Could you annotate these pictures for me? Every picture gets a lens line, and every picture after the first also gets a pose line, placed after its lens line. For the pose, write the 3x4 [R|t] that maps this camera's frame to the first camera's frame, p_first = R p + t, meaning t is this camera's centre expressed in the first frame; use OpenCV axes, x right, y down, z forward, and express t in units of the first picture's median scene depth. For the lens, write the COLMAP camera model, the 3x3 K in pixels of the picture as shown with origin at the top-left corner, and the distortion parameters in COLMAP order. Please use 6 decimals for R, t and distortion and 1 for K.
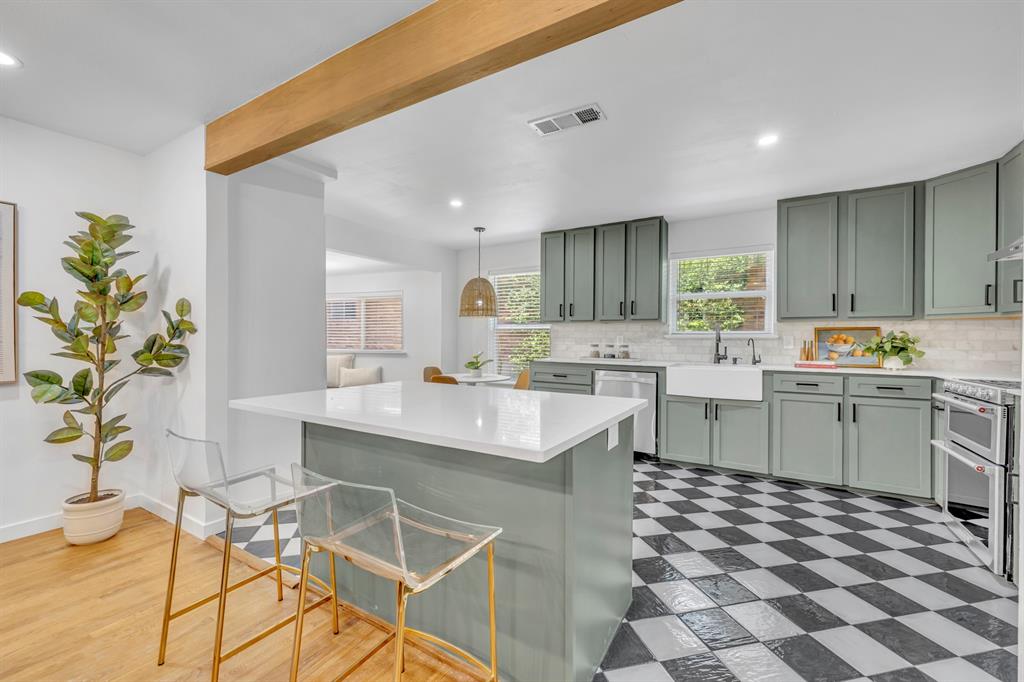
lens RADIAL K [[428.7, 0, 503.1], [0, 428.7, 339.7], [0, 0, 1]] dist [0.000515, 0.000059]
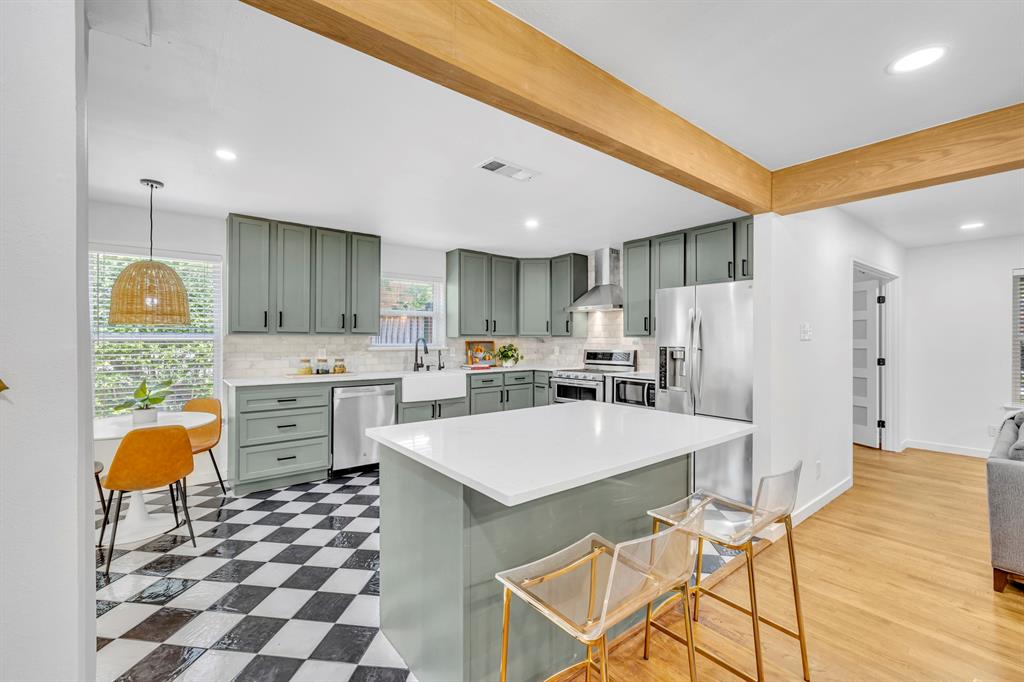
lens RADIAL K [[428.7, 0, 503.1], [0, 428.7, 339.7], [0, 0, 1]] dist [0.000515, 0.000059]
pose [[0.341567, -0.006277, 0.939837, -0.603083], [0.005375, 0.999974, 0.004725, -0.040645], [-0.939842, 0.003437, 0.341592, 0.402794]]
